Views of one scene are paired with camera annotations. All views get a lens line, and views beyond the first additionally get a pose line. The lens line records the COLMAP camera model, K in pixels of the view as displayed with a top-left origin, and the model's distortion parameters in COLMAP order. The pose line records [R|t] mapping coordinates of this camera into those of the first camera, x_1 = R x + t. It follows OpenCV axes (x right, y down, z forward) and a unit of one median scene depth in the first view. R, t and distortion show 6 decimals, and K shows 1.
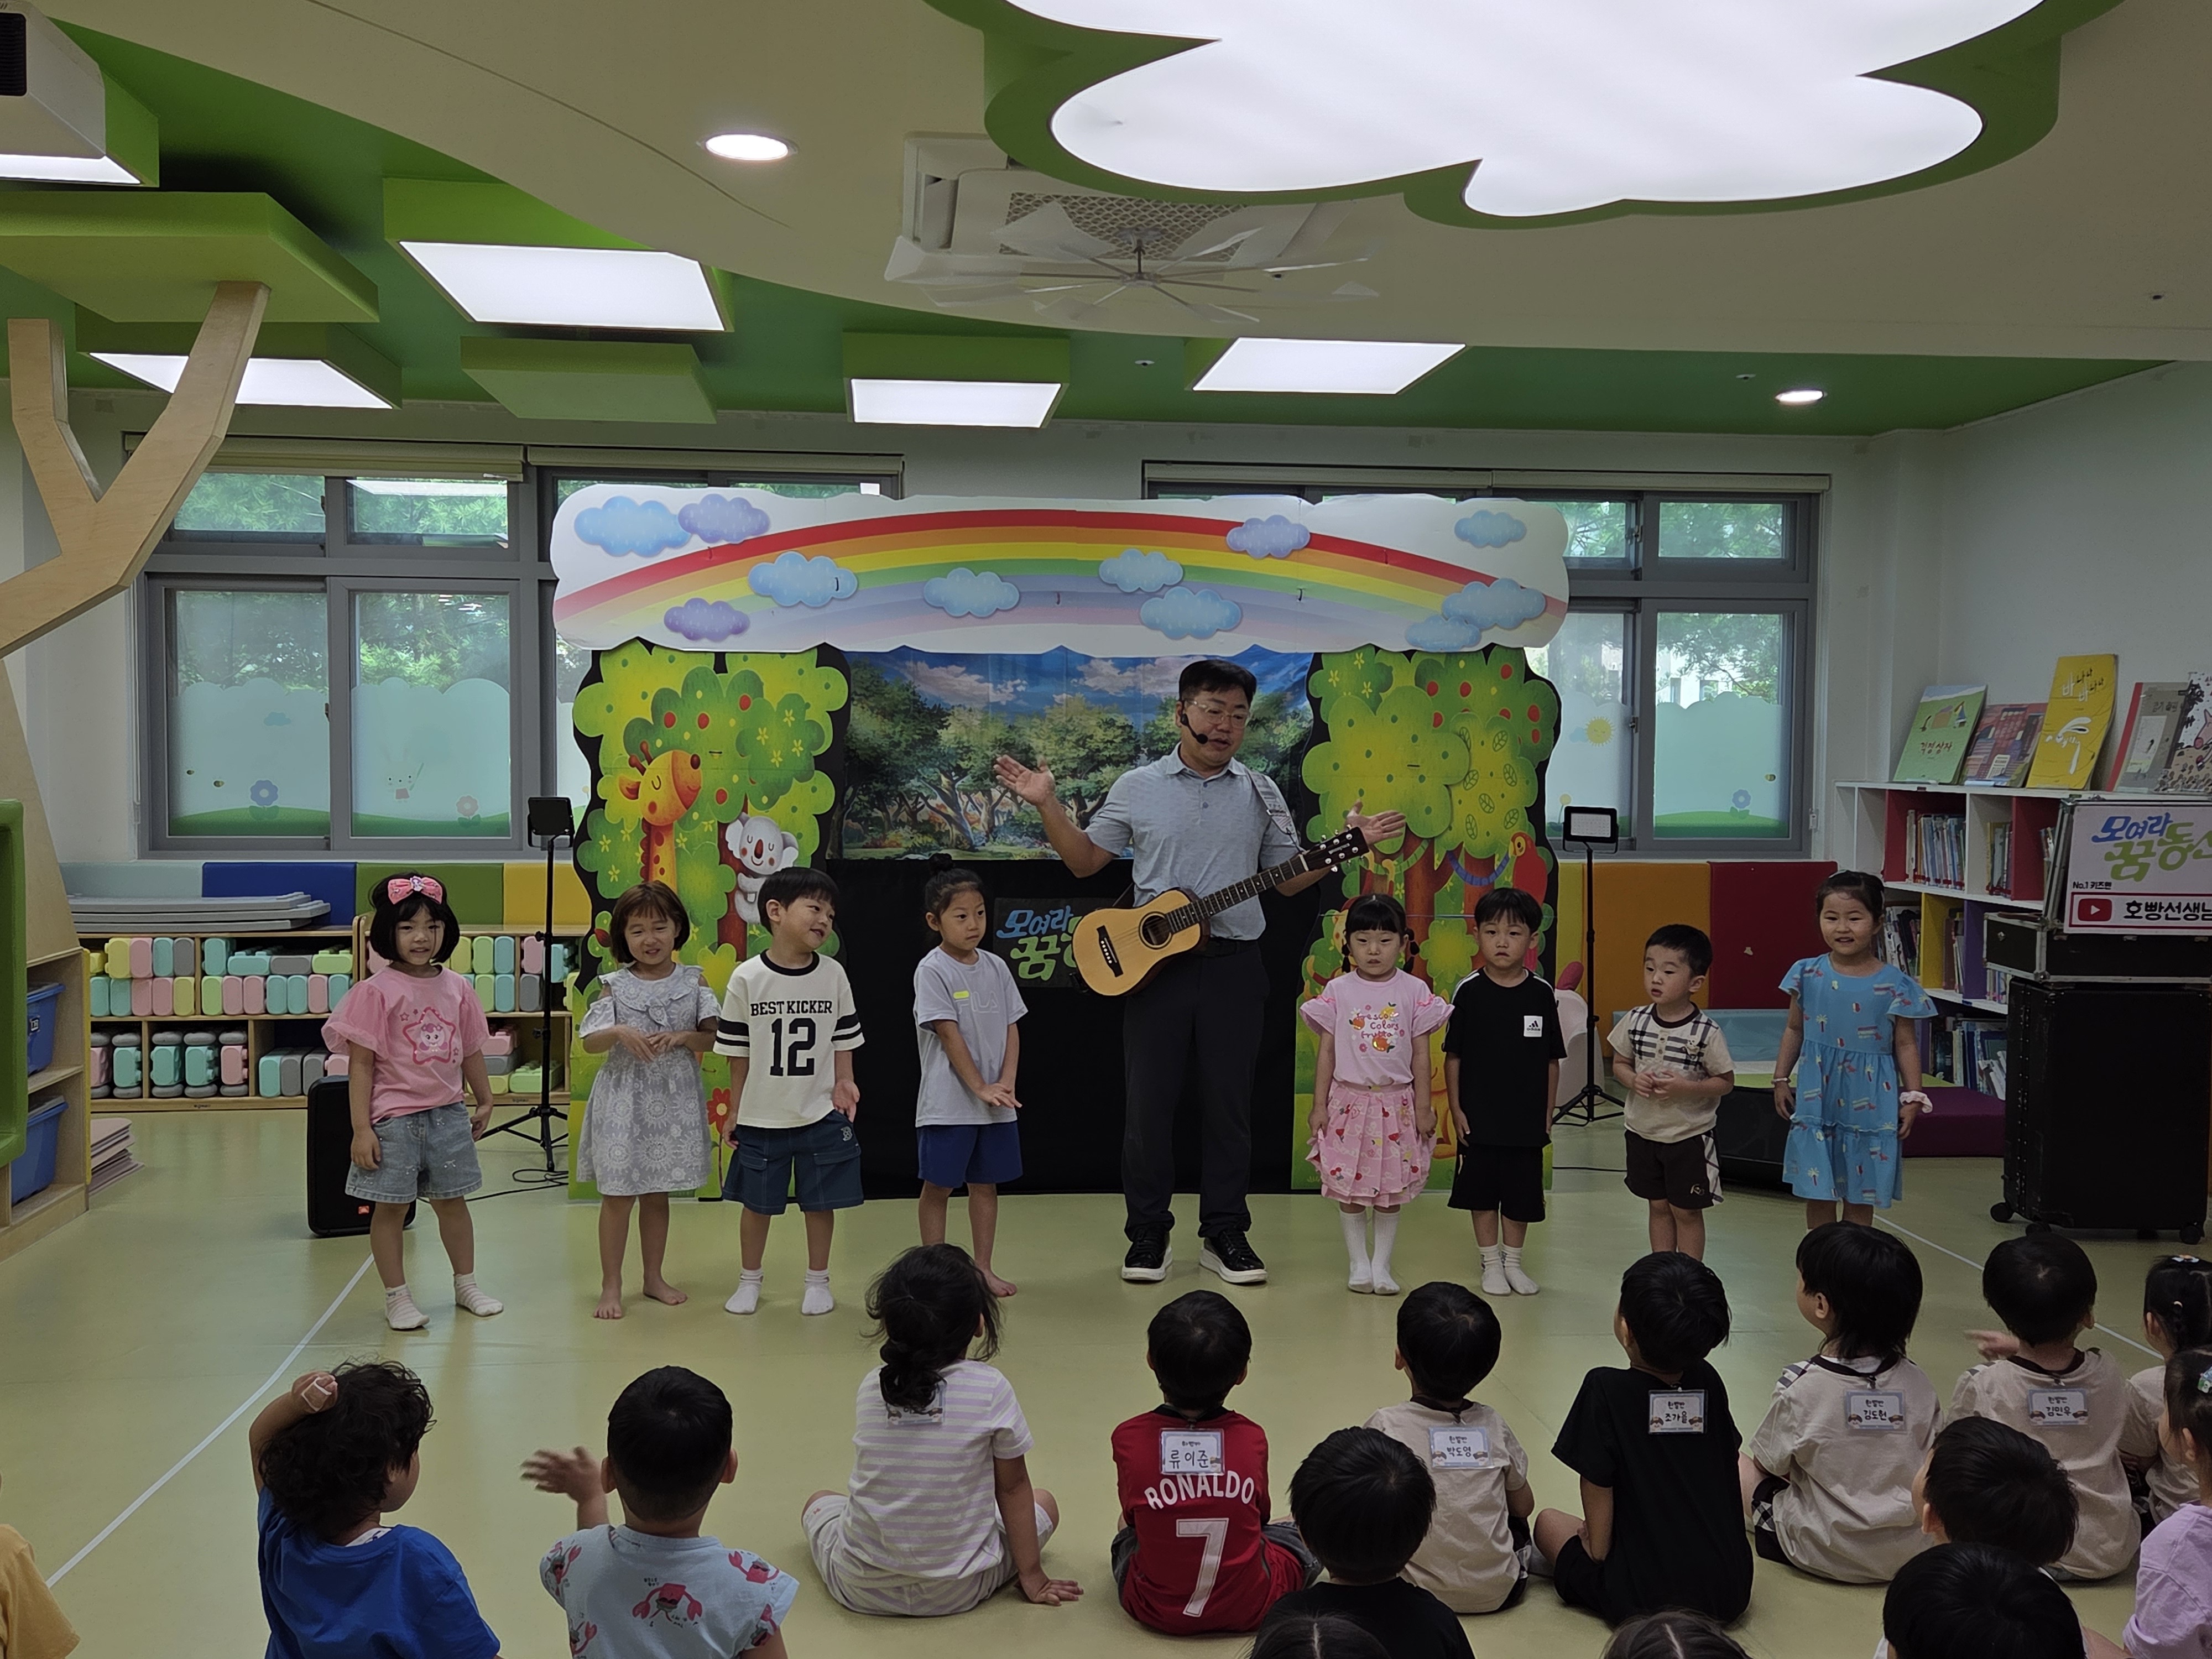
lens RADIAL K [[2066.1, 0, 1095.9], [0, 2066.1, 817.7], [0, 0, 1]] dist [0.021010, 0.000000]
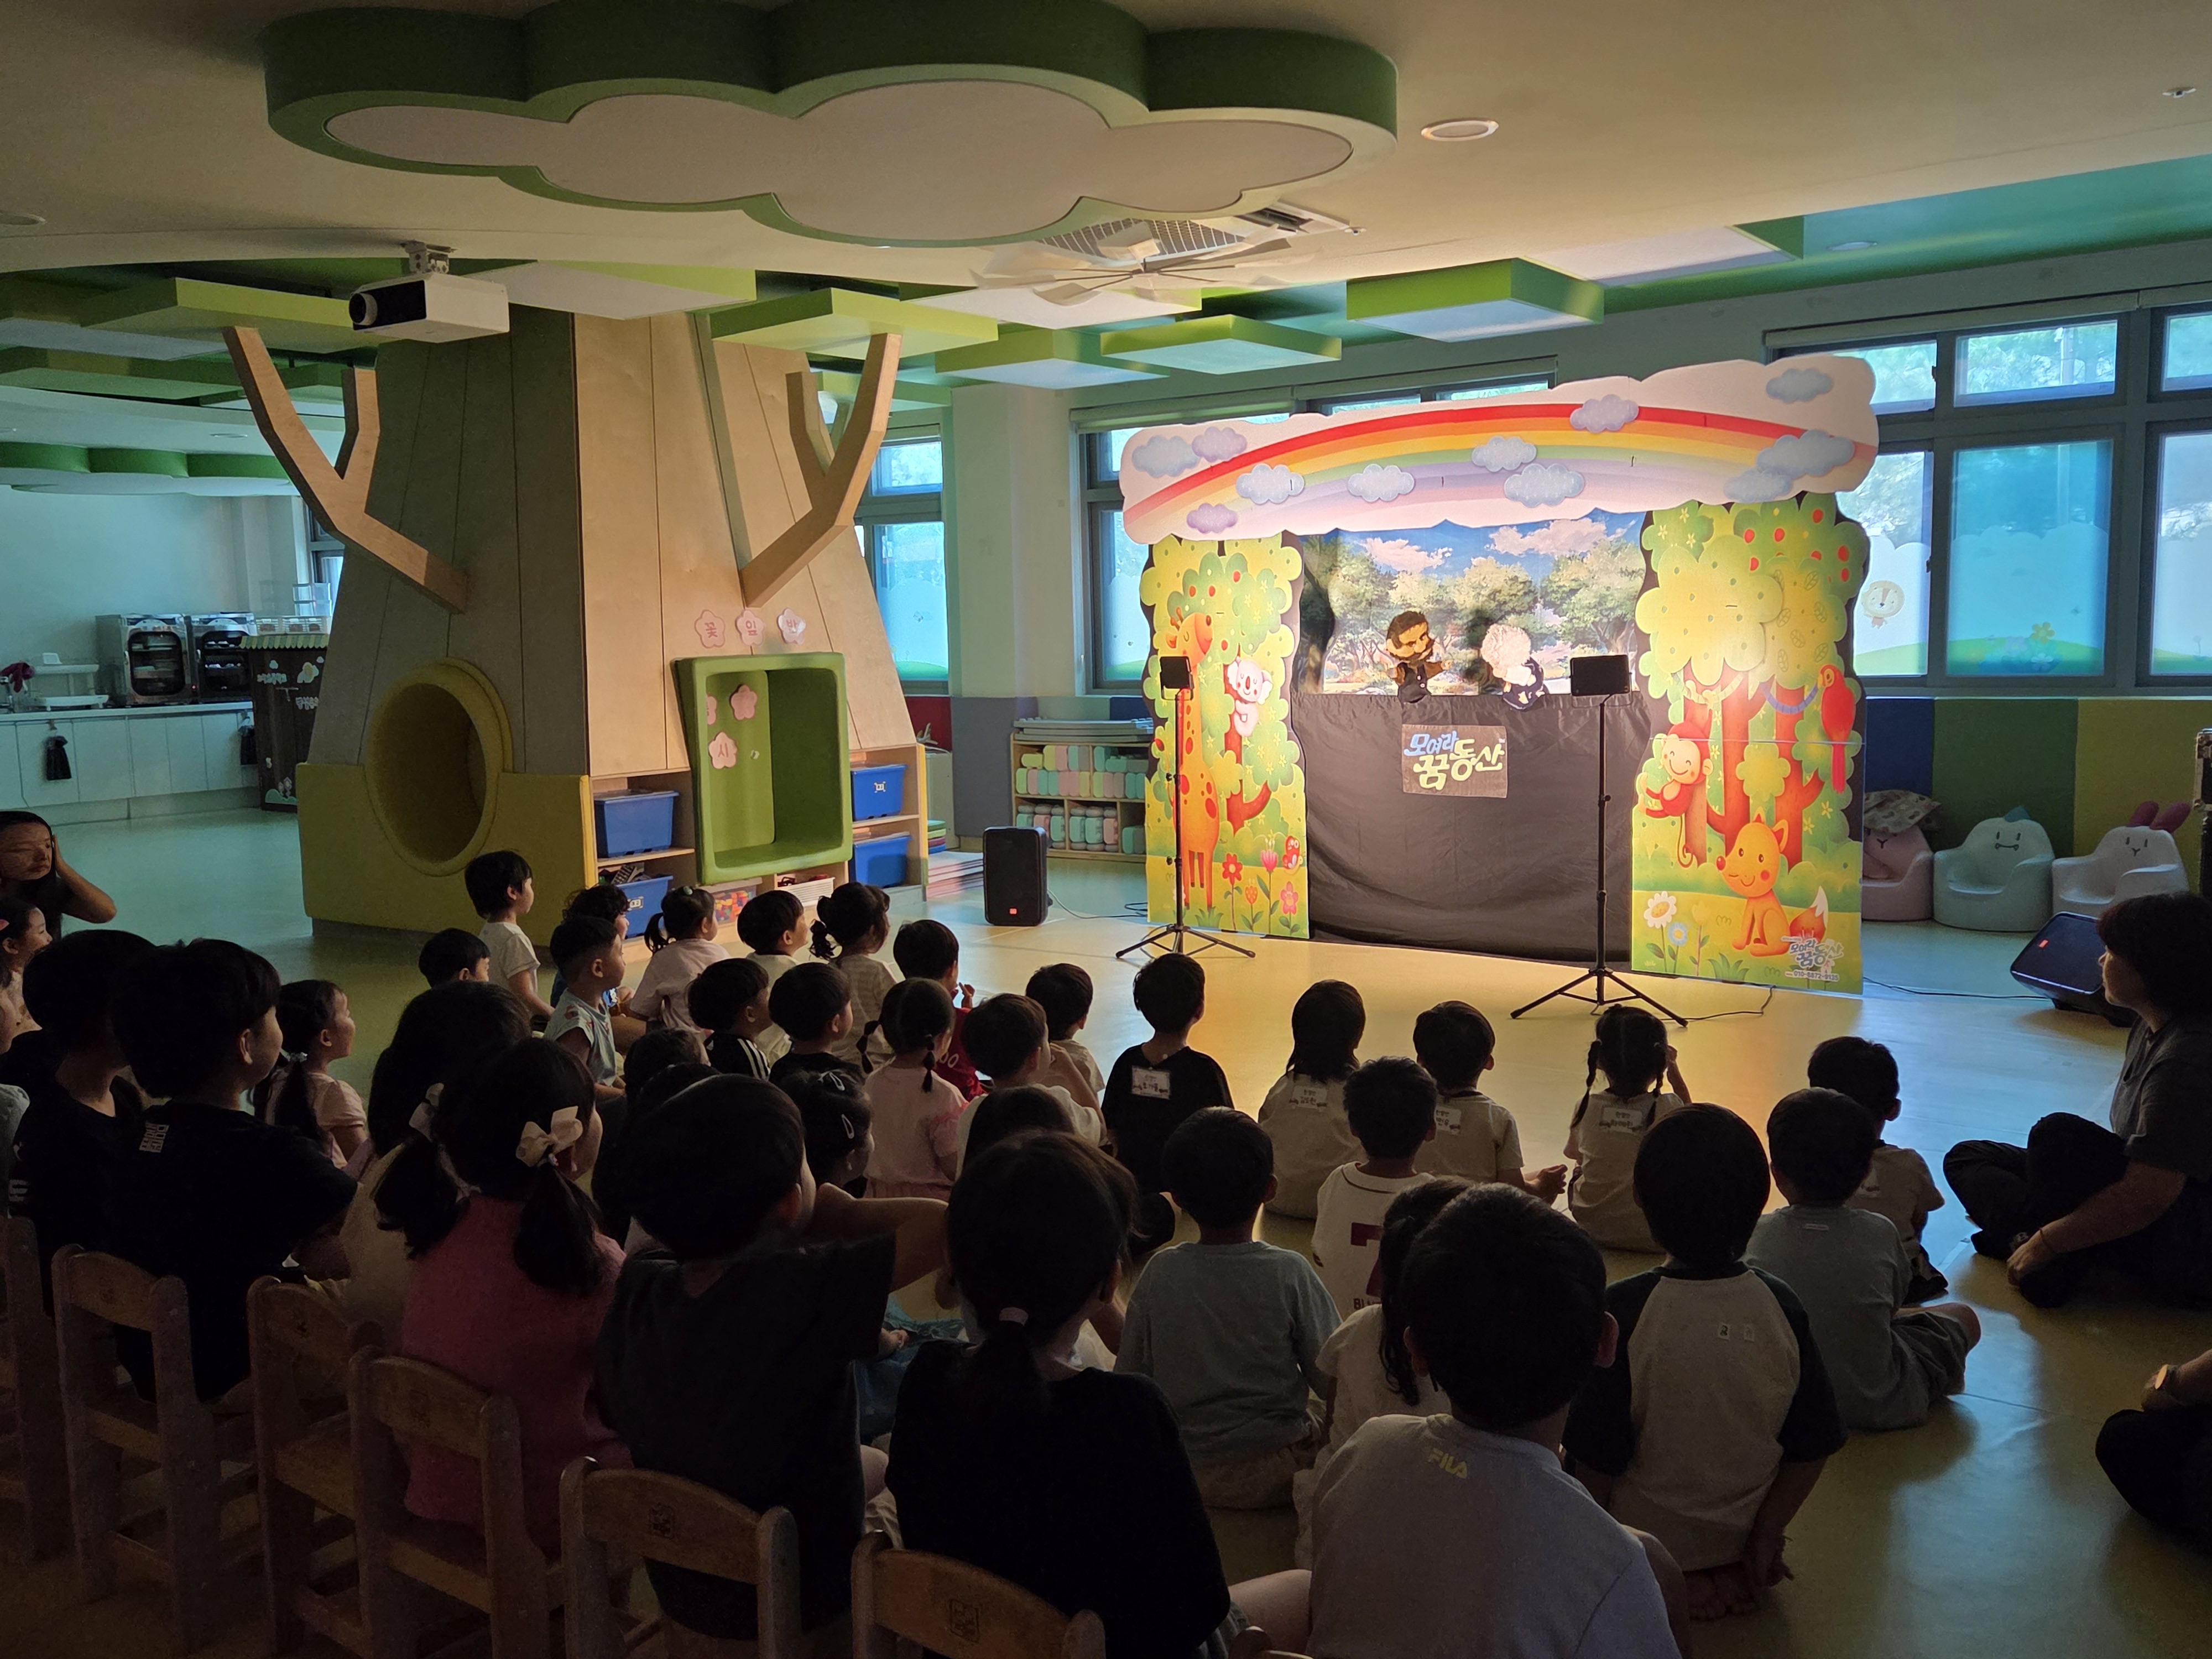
lens RADIAL K [[1902.8, 0, 1119.1], [0, 1902.8, 842.2], [0, 0, 1]] dist [0.058605, -0.026877]
pose [[0.727062, 0.053977, -0.684447, 0.628217], [0.004800, 0.996481, 0.083684, 0.013751], [0.686555, -0.064129, 0.724244, 0.009851]]
